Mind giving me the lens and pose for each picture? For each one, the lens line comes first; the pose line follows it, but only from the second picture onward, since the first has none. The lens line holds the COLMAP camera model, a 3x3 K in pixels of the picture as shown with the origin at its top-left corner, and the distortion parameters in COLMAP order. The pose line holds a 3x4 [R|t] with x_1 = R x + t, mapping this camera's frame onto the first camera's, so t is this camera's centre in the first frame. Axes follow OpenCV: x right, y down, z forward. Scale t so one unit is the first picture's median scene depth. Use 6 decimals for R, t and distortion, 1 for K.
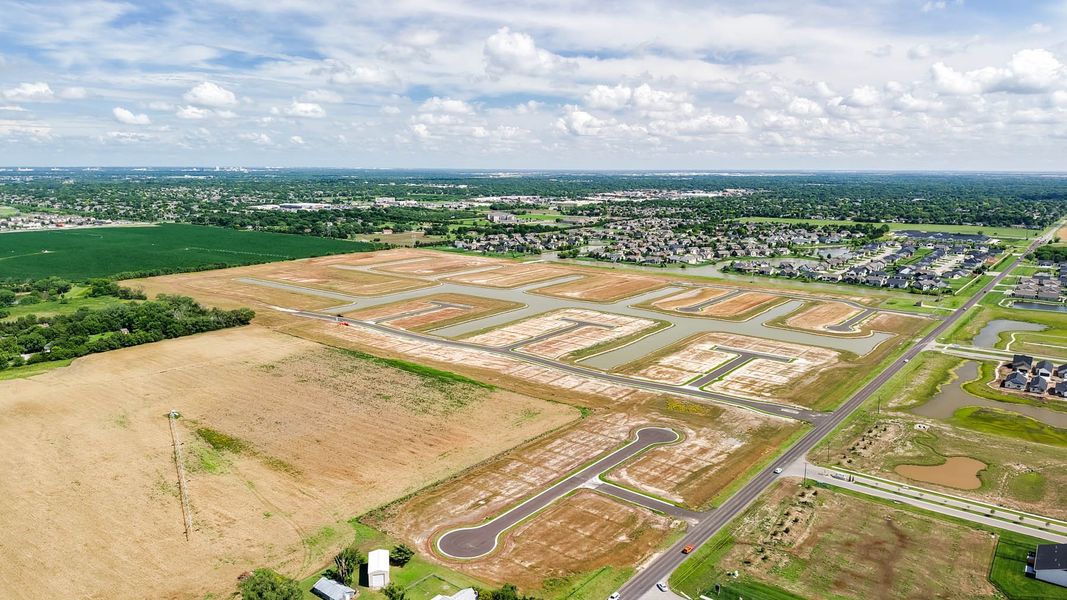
lens RADIAL K [[720.5, 0, 533.5], [0, 720.5, 300.0], [0, 0, 1]] dist [0.044527, -0.036554]
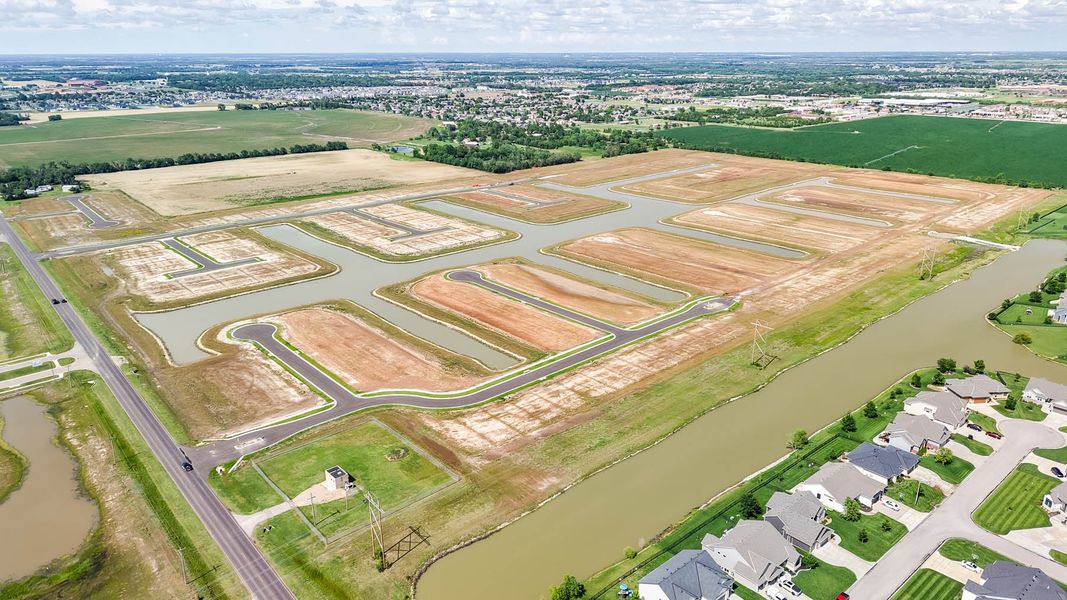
lens RADIAL K [[716.2, 0, 535.2], [0, 716.2, 299.7], [0, 0, 1]] dist [0.038369, -0.038862]
pose [[-0.182060, 0.319028, -0.930094, 1.122807], [-0.180196, 0.919059, 0.350515, -0.285543], [0.966635, 0.231414, -0.109836, 1.561204]]
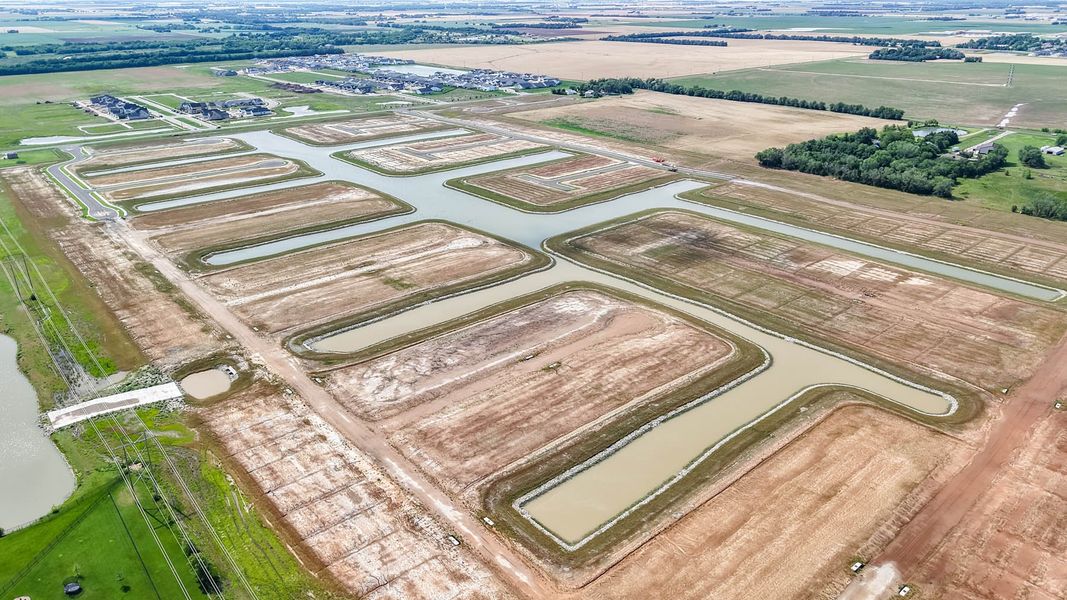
lens RADIAL K [[716.2, 0, 535.2], [0, 716.2, 299.7], [0, 0, 1]] dist [0.038369, -0.038862]
pose [[-0.979454, -0.080951, 0.184707, -0.359320], [0.035261, 0.833047, 0.552077, -0.431704], [-0.198561, 0.547247, -0.813077, 2.359614]]
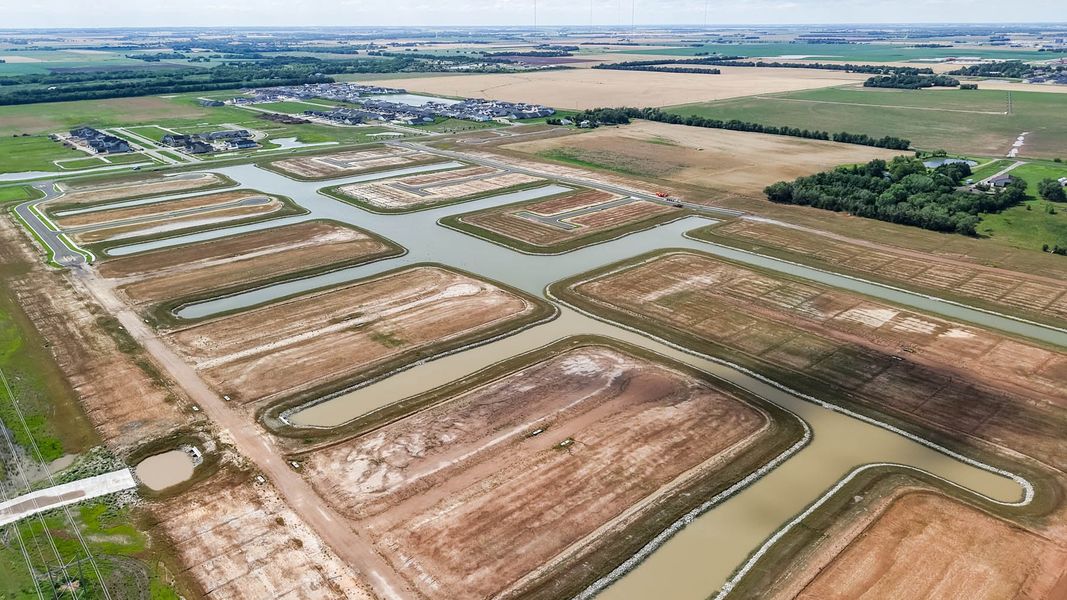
lens RADIAL K [[716.2, 0, 535.2], [0, 716.2, 299.7], [0, 0, 1]] dist [0.038369, -0.038862]
pose [[-0.982035, -0.067929, 0.176048, -0.334697], [0.035078, 0.850976, 0.524031, -0.420901], [-0.185409, 0.520792, -0.833306, 2.294766]]
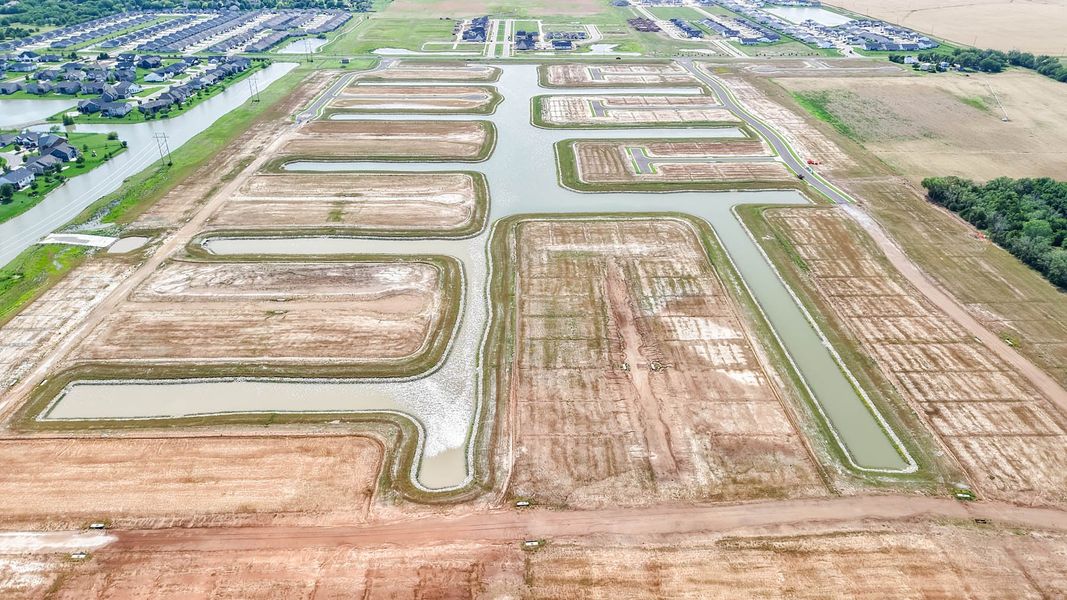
lens RADIAL K [[716.2, 0, 535.2], [0, 716.2, 299.7], [0, 0, 1]] dist [0.038369, -0.038862]
pose [[-0.619271, -0.379873, 0.687168, -0.839623], [0.139587, 0.807972, 0.572449, -0.429075], [-0.772670, 0.450420, -0.447328, 2.051924]]
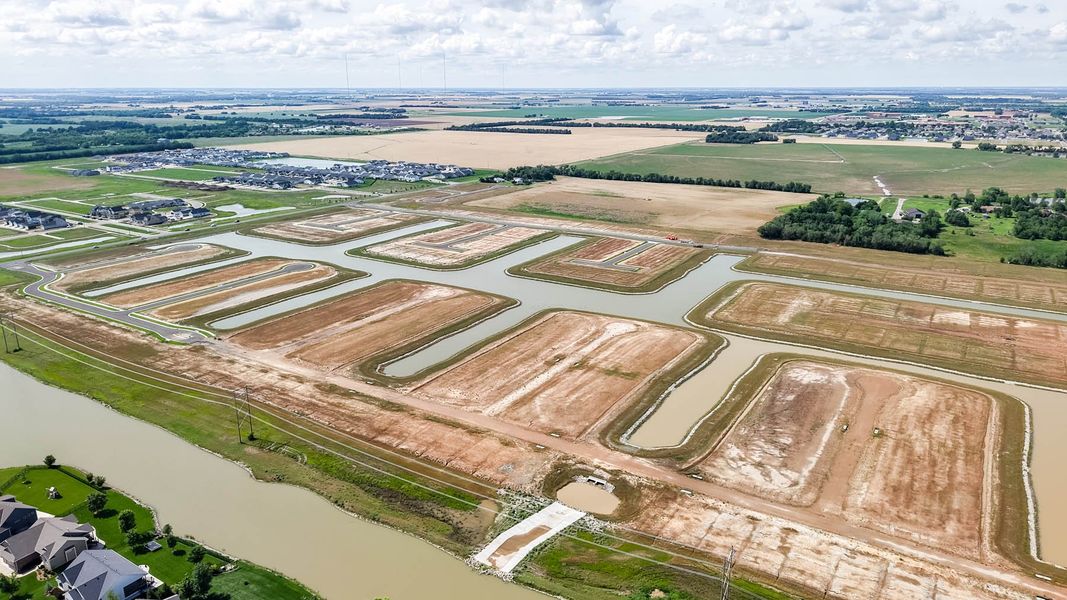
lens RADIAL K [[716.2, 0, 535.2], [0, 716.2, 299.7], [0, 0, 1]] dist [0.038369, -0.038862]
pose [[-0.995781, 0.023149, -0.088797, 0.038446], [-0.020176, 0.888747, 0.457954, -0.442156], [0.089520, 0.457813, -0.884530, 2.380625]]
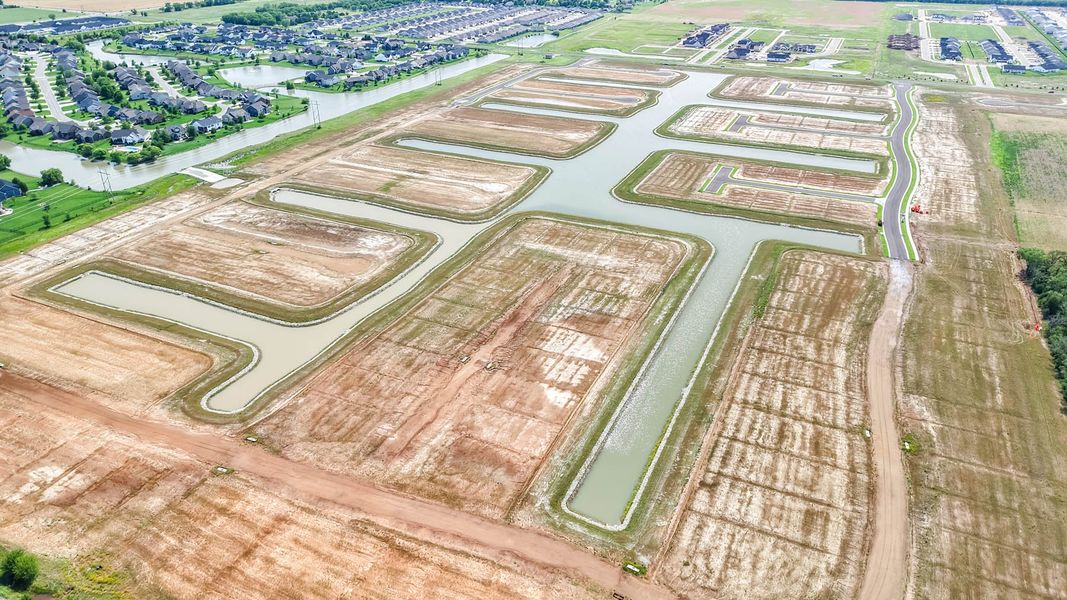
lens RADIAL K [[716.2, 0, 535.2], [0, 716.2, 299.7], [0, 0, 1]] dist [0.038369, -0.038862]
pose [[-0.215305, -0.466545, 0.857892, -0.996904], [0.179244, 0.844690, 0.504351, -0.376584], [-0.959956, 0.262362, -0.098240, 1.765338]]
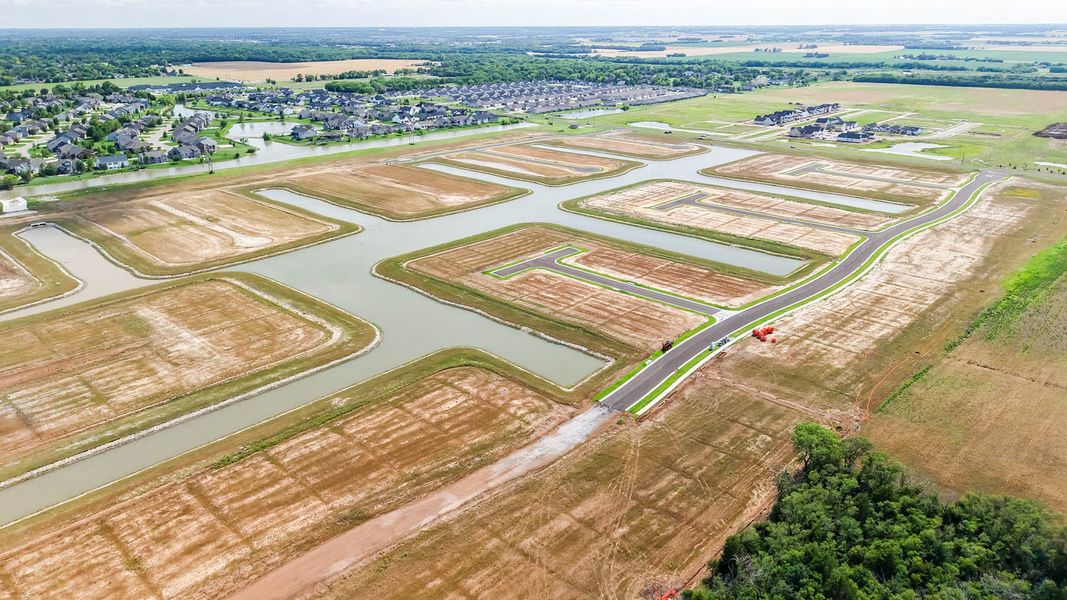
lens RADIAL K [[716.2, 0, 535.2], [0, 716.2, 299.7], [0, 0, 1]] dist [0.038369, -0.038862]
pose [[0.101237, -0.362458, 0.926485, -0.799282], [0.186983, 0.921606, 0.340118, -0.185640], [-0.977133, 0.138805, 0.161074, 1.297690]]
